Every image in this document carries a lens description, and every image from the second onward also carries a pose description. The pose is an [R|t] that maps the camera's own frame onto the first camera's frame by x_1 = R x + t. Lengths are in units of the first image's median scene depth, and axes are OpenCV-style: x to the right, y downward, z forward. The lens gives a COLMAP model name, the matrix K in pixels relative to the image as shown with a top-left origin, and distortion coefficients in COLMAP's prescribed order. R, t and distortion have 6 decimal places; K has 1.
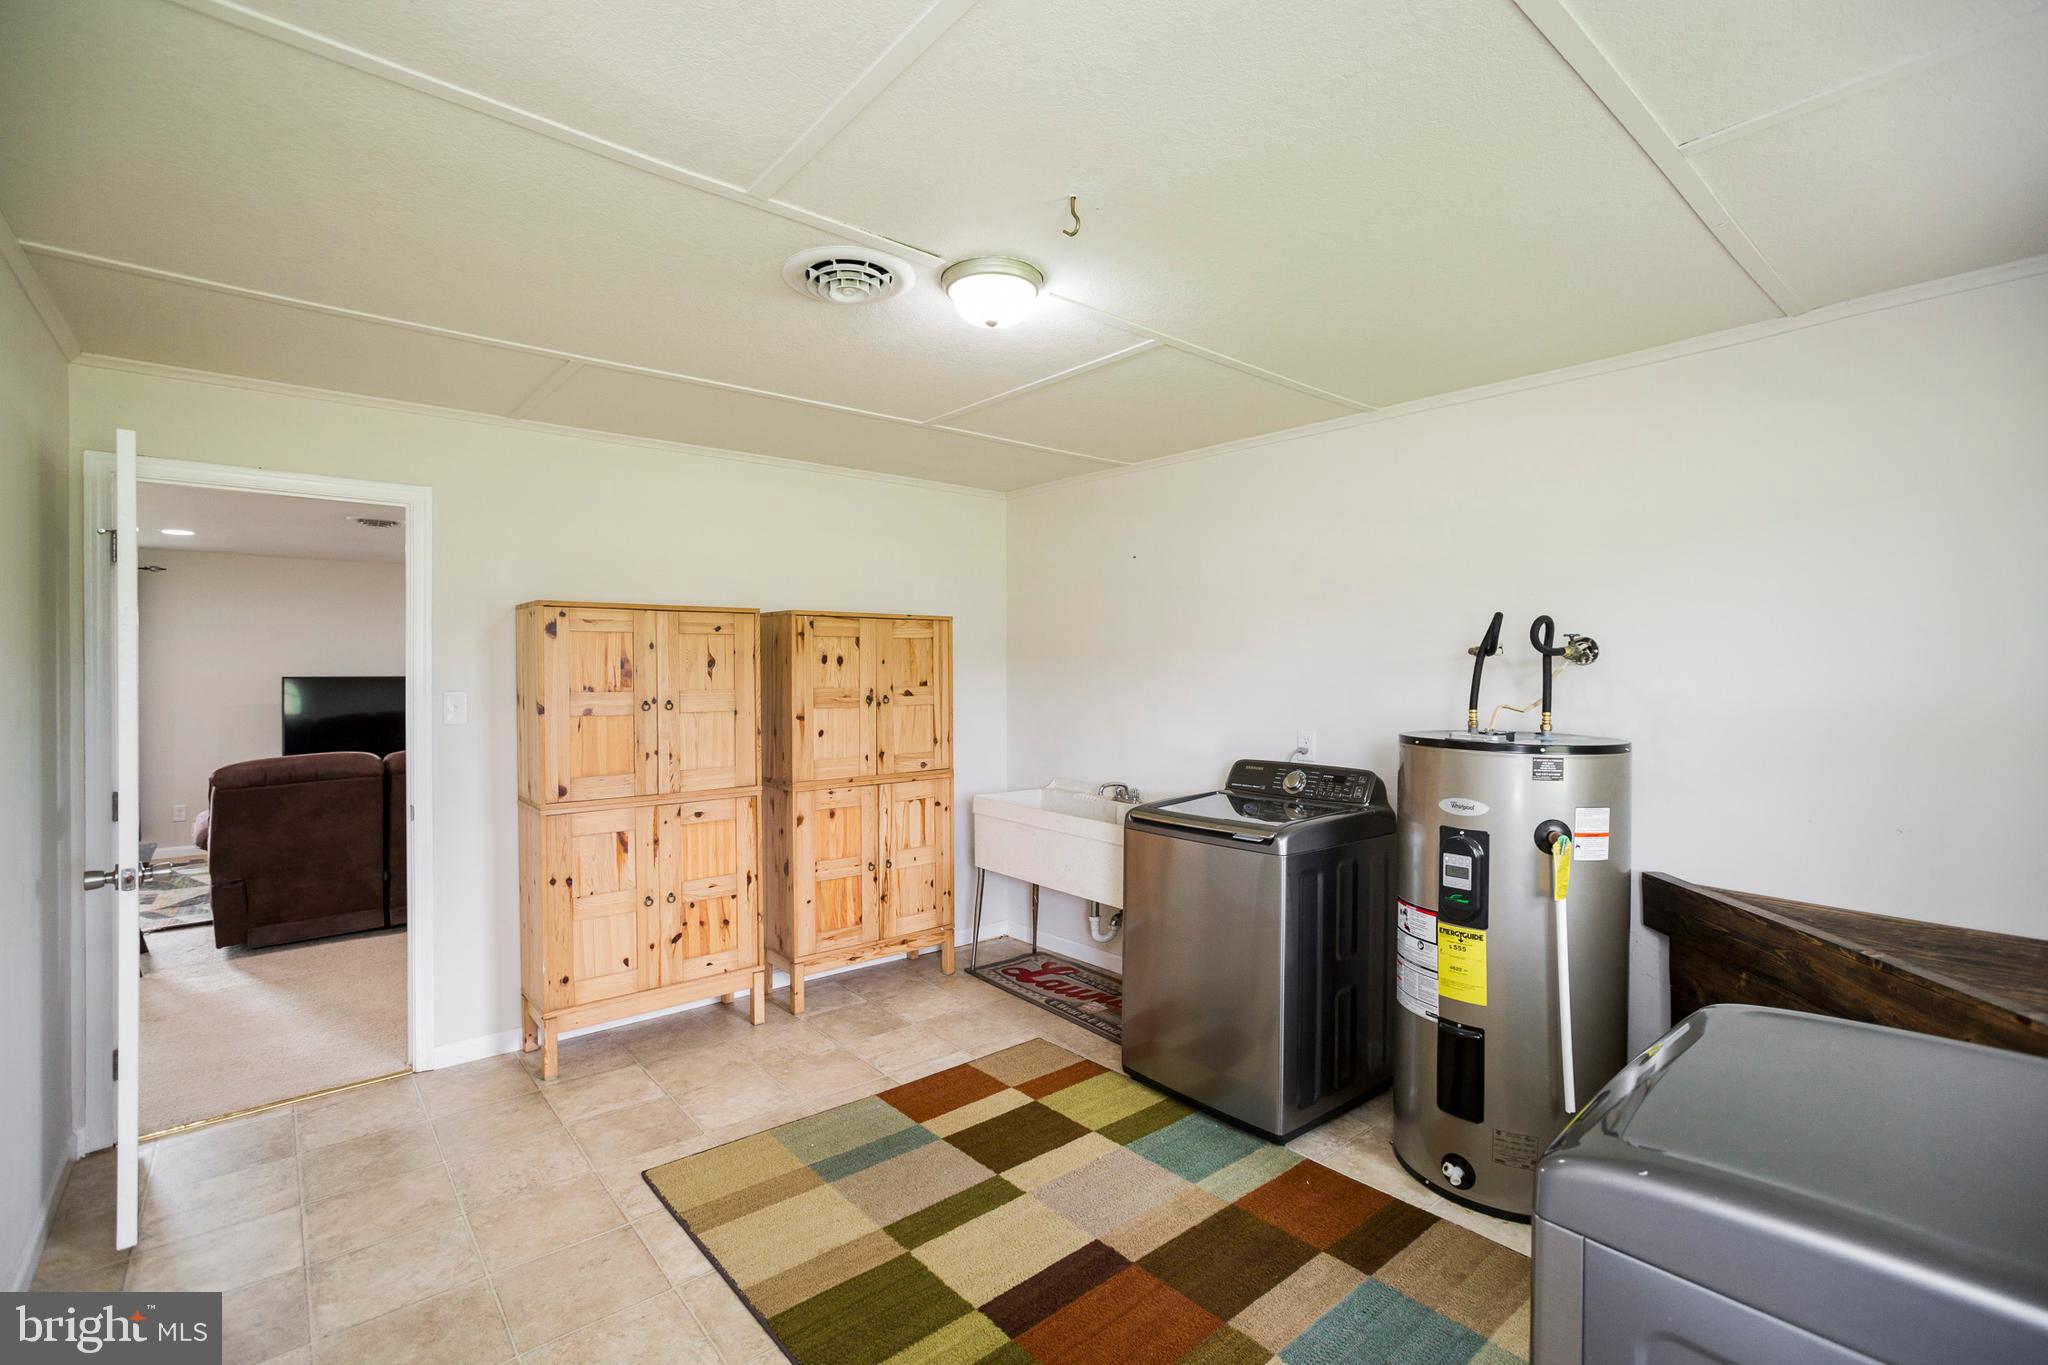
lens RADIAL K [[939.1, 0, 1034.1], [0, 939.1, 675.0], [0, 0, 1]] dist [-0.014479, 0.003285]
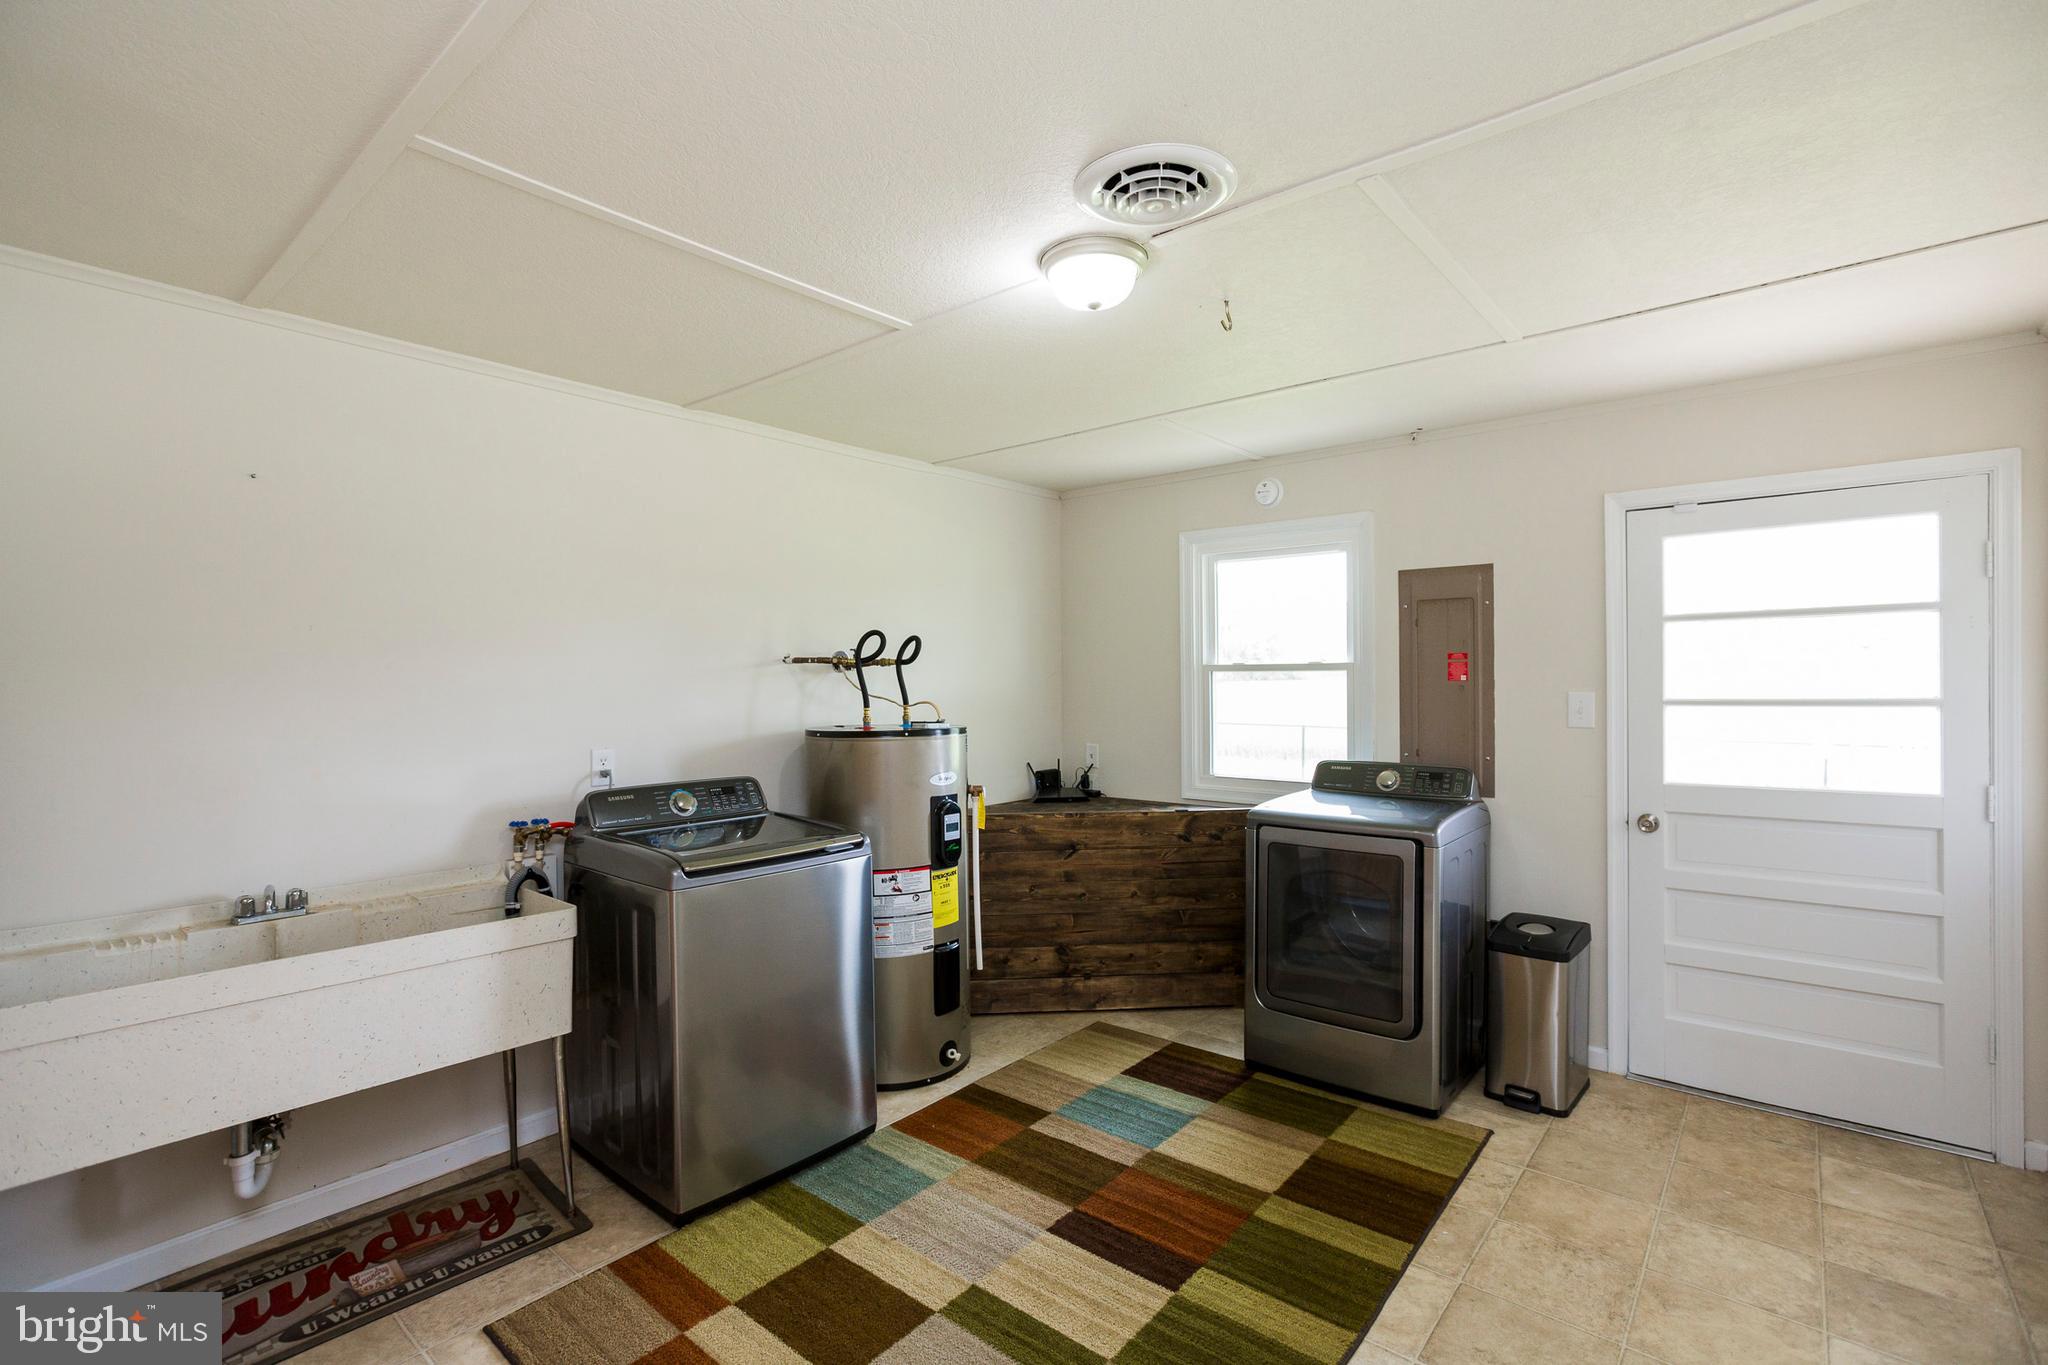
lens RADIAL K [[939.1, 0, 1037.9], [0, 939.1, 685.7], [0, 0, 1]] dist [-0.014479, 0.003285]
pose [[-0.189486, -0.006616, 0.981861, -0.757995], [0.007997, 0.999934, 0.008281, -0.001508], [-0.981851, 0.009421, -0.189421, 0.971759]]
